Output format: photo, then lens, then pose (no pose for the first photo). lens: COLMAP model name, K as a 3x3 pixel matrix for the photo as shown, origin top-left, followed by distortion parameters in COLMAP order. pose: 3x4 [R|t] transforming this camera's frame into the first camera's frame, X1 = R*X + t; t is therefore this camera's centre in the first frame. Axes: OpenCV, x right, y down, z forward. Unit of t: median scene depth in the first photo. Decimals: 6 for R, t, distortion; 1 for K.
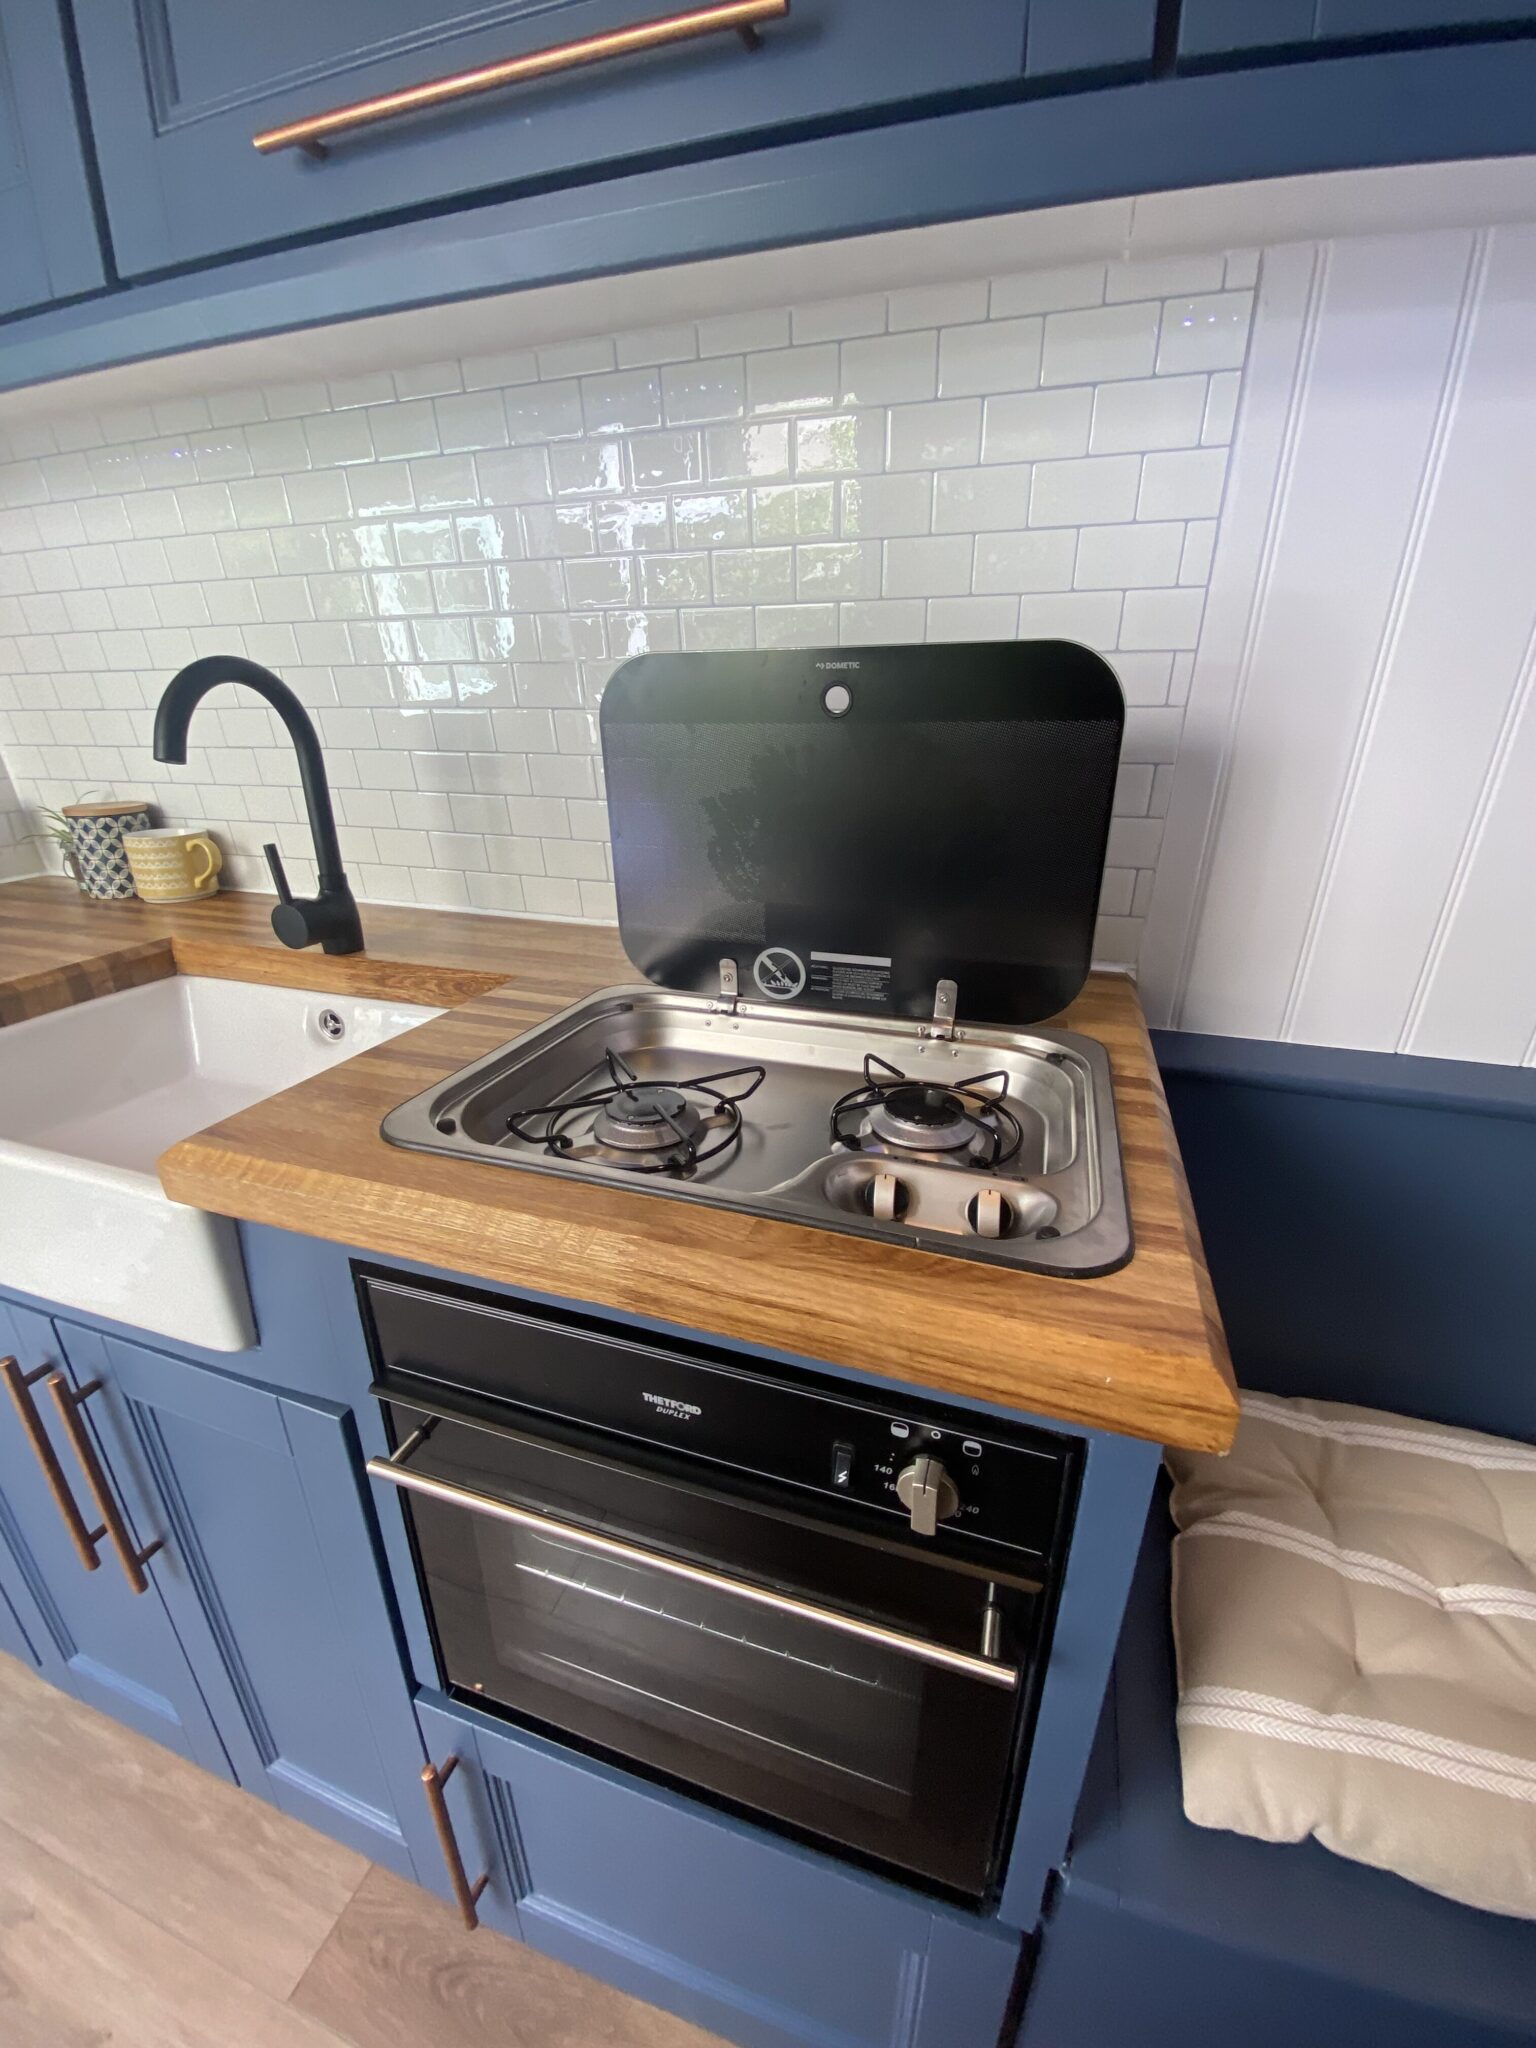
lens RADIAL K [[828.0, 0, 766.4], [0, 828.0, 1017.5], [0, 0, 1]] dist [0.006227, -0.014568]
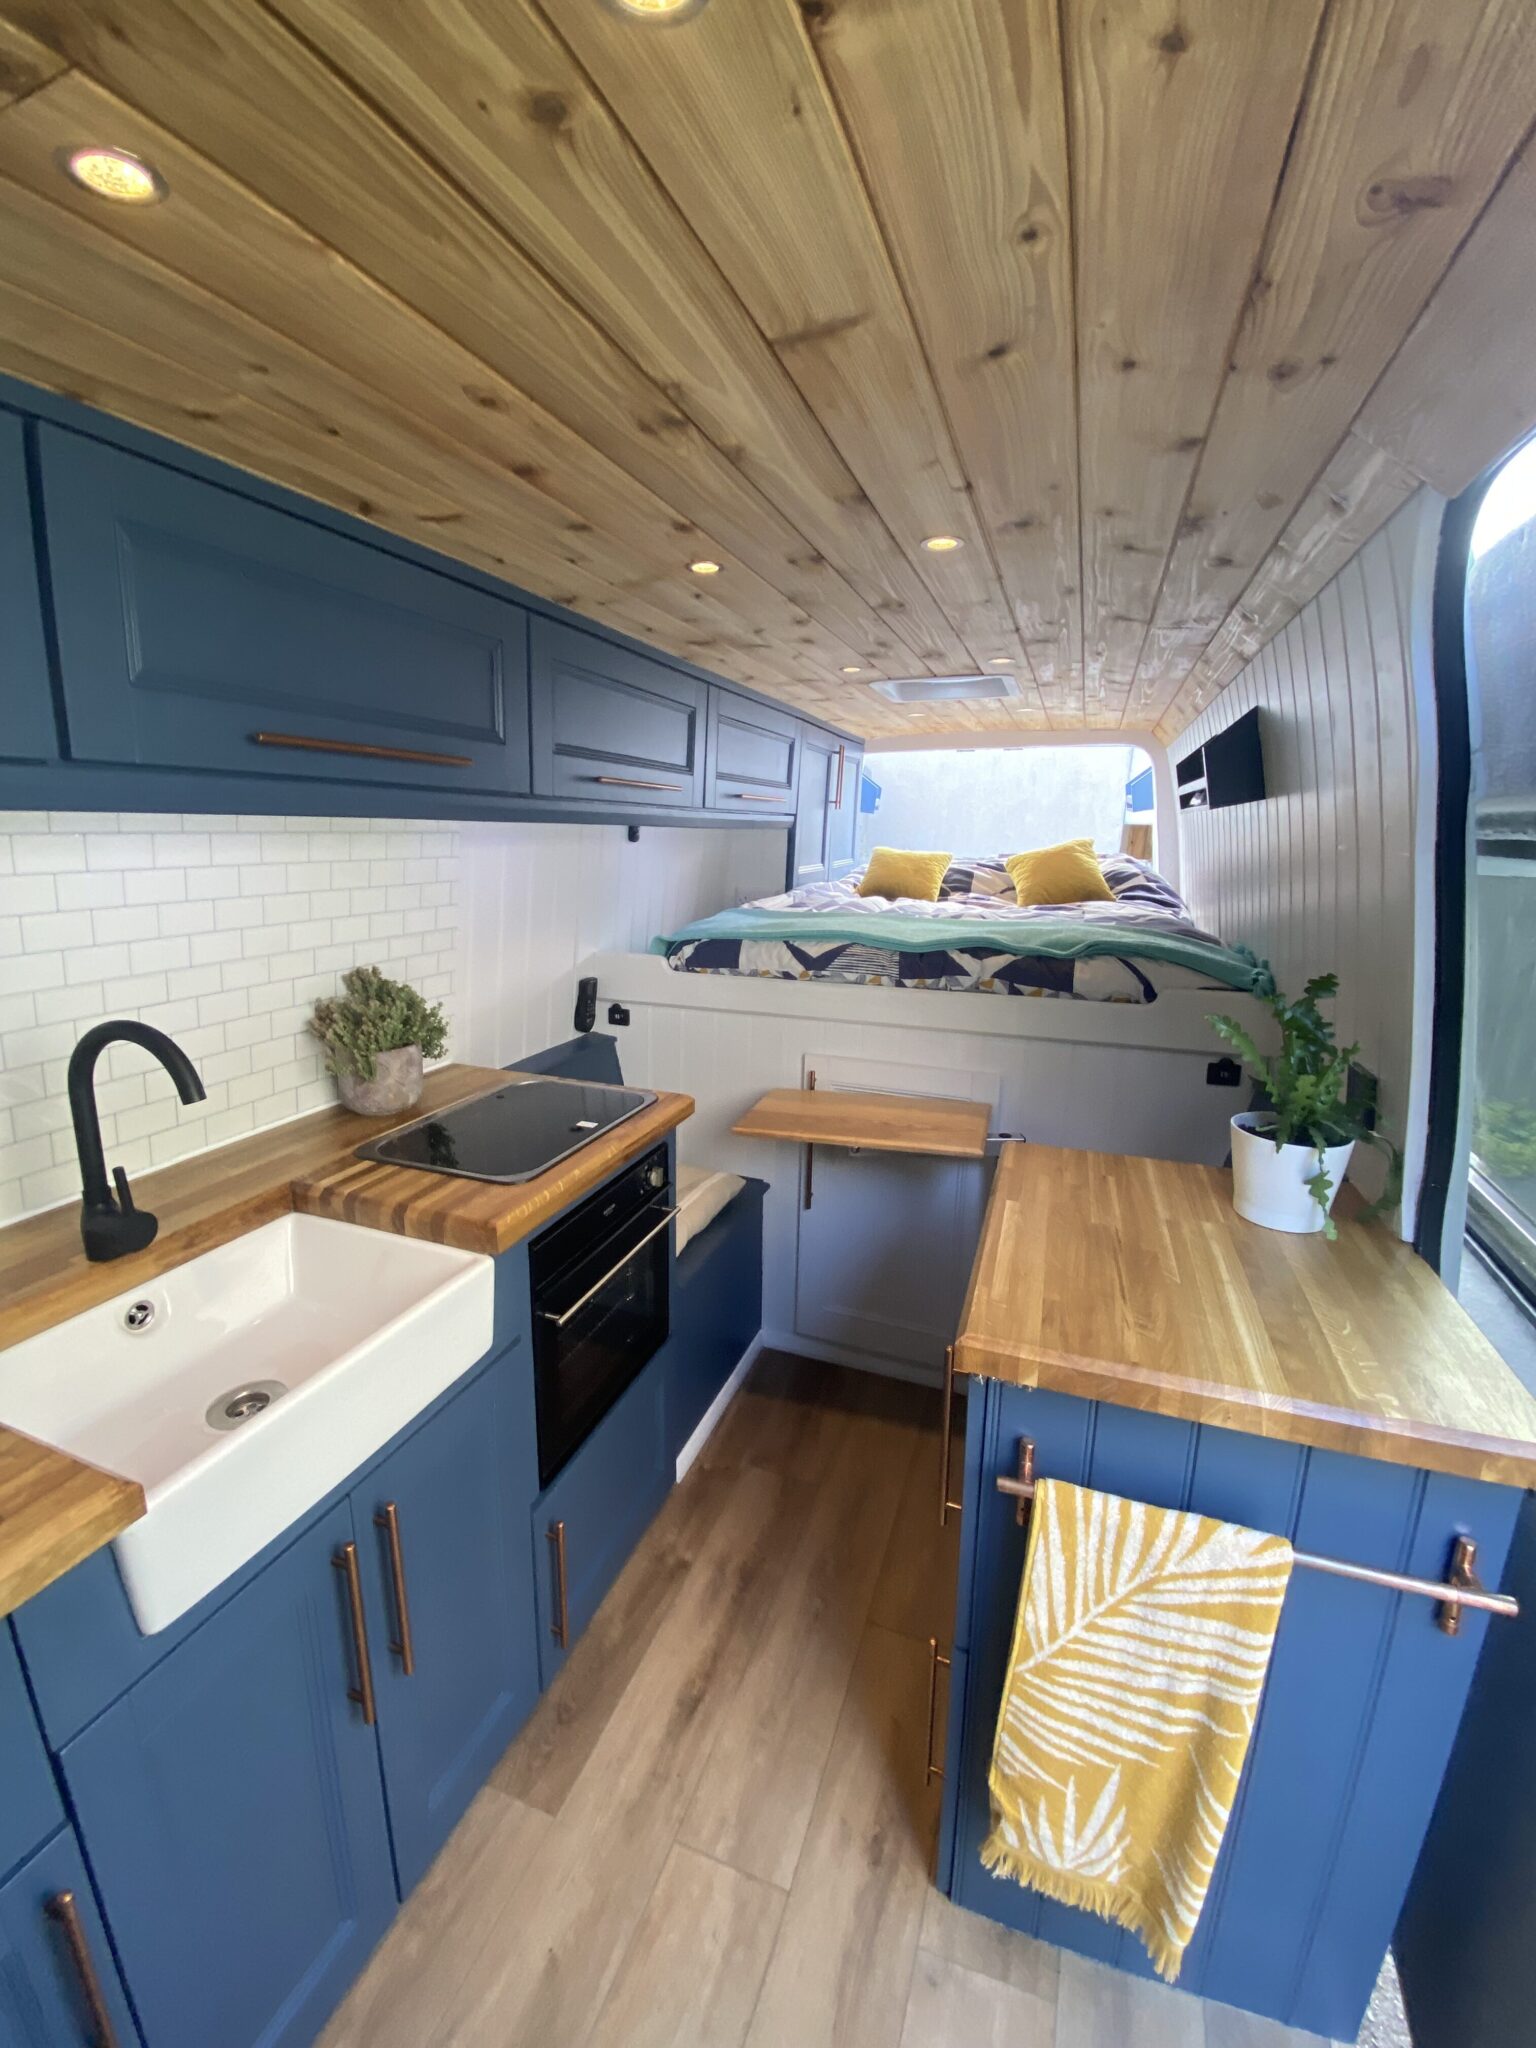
lens RADIAL K [[823.1, 0, 767.4], [0, 823.1, 1017.4], [0, 0, 1]] dist [0.007317, -0.014589]
pose [[0.034653, -0.225961, 0.973520, -1.730316], [0.330516, 0.921884, 0.202211, -0.354487], [-0.943164, 0.314757, 0.106630, -0.033669]]
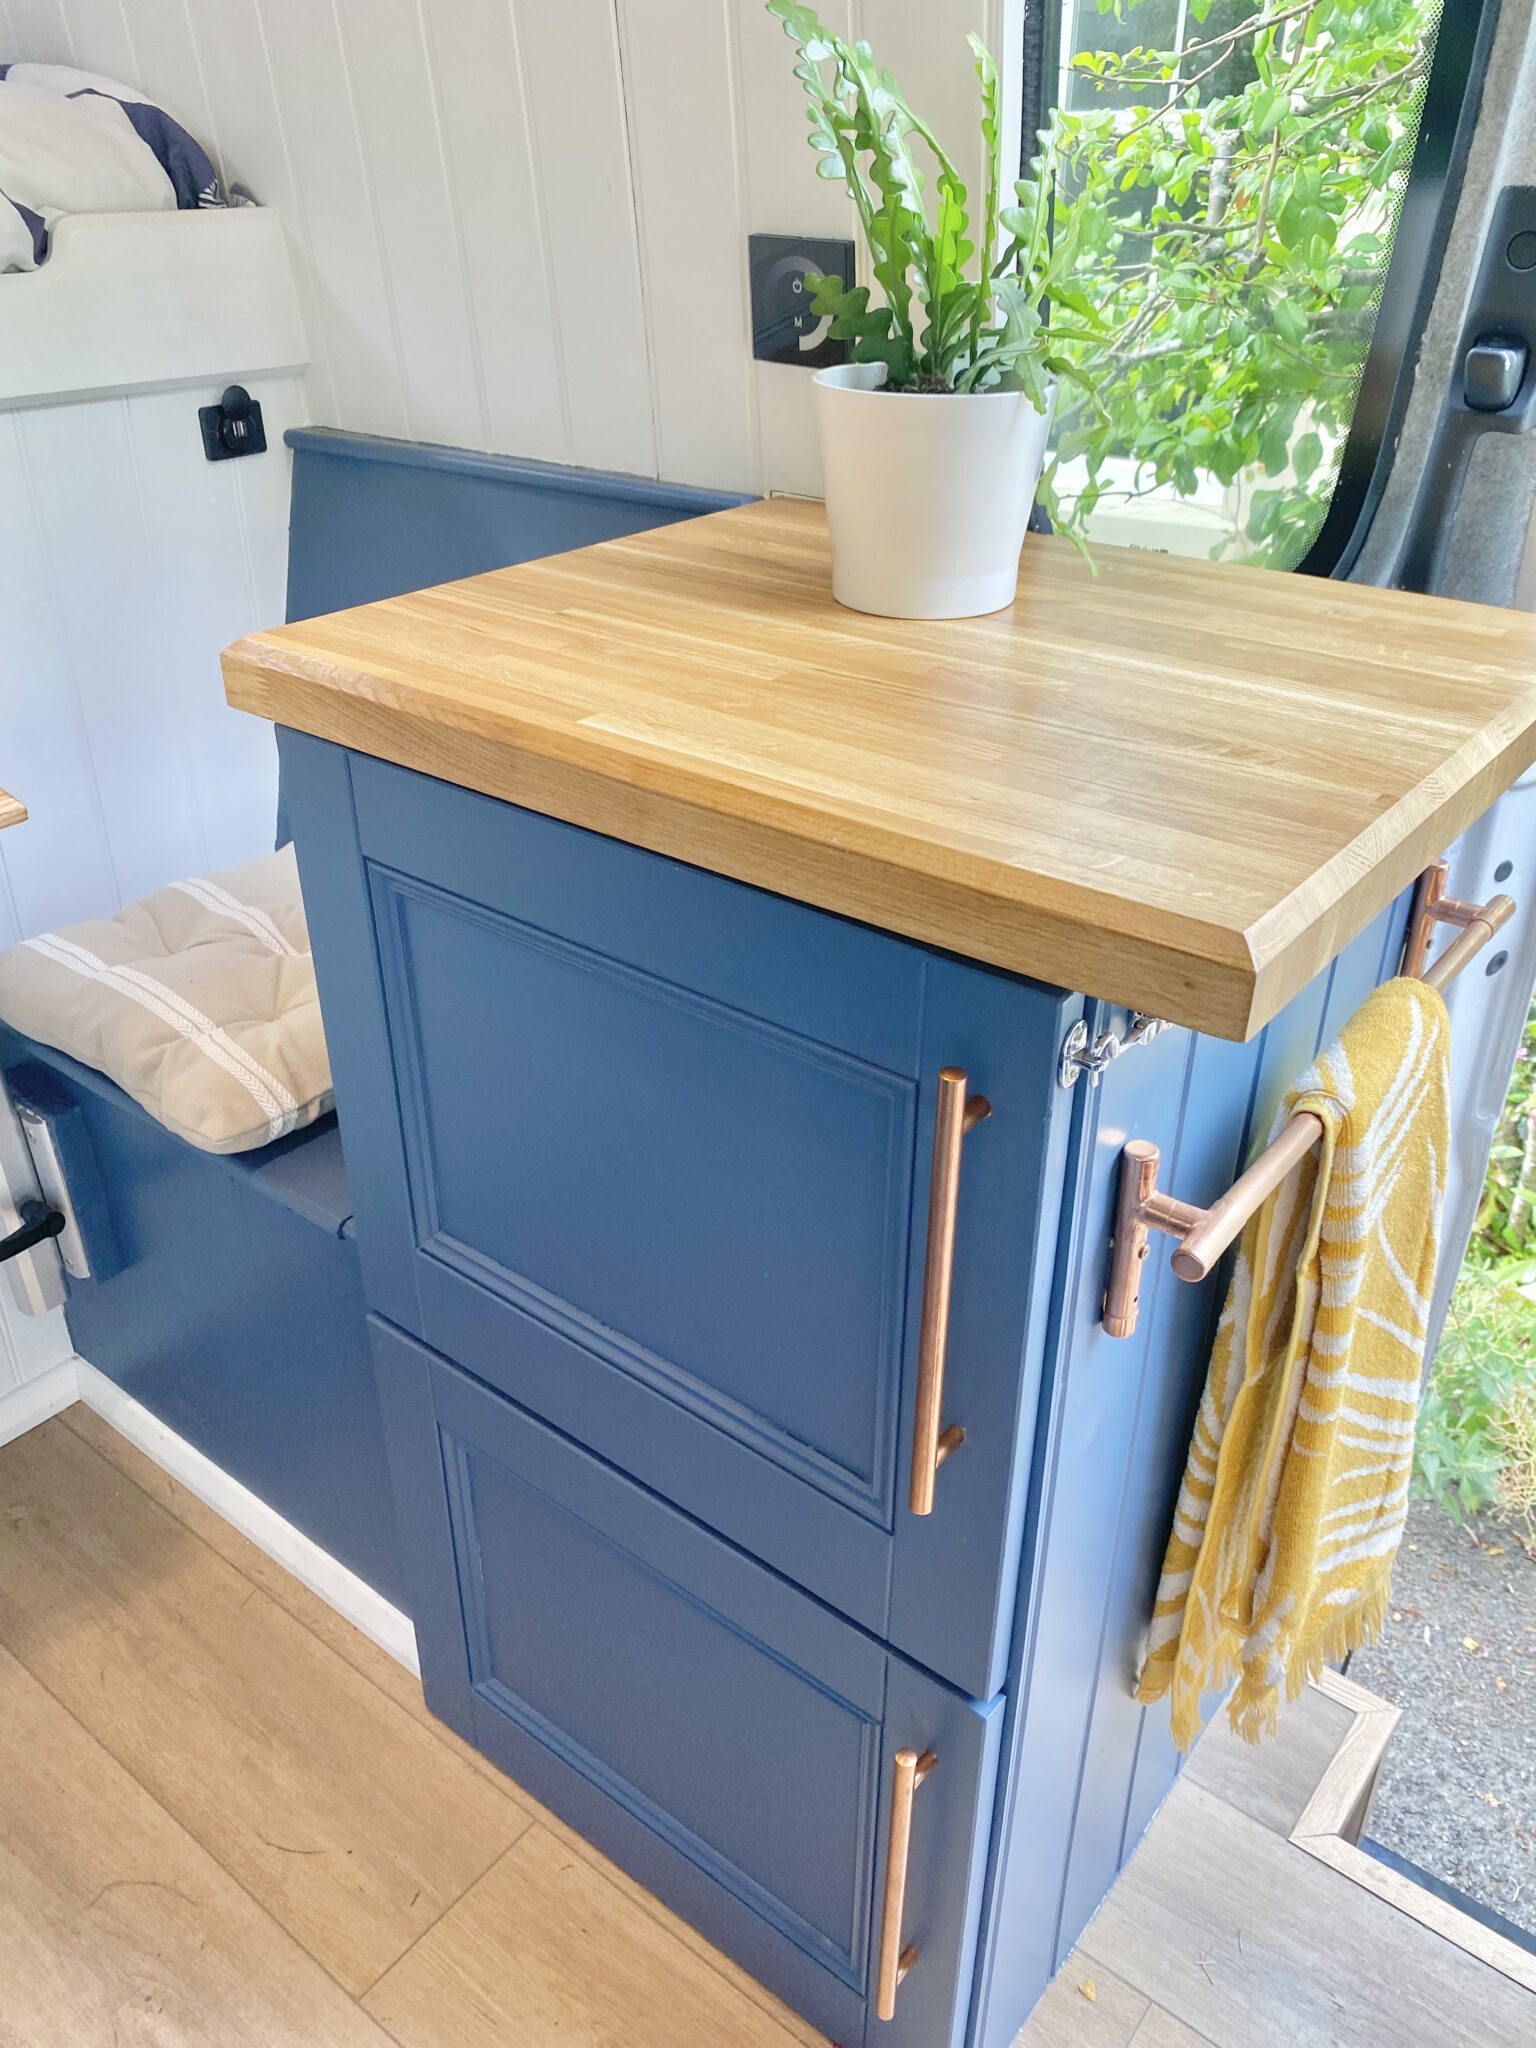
lens RADIAL K [[1545.6, 0, 768.0], [0, 1545.6, 1024.0], [0, 0, 1]] dist [0.062908, -0.087828]
pose [[-0.937965, -0.181592, 0.295375, -0.766050], [0.105352, 0.662351, 0.741749, -0.170162], [-0.330338, 0.726853, -0.602131, 0.481367]]
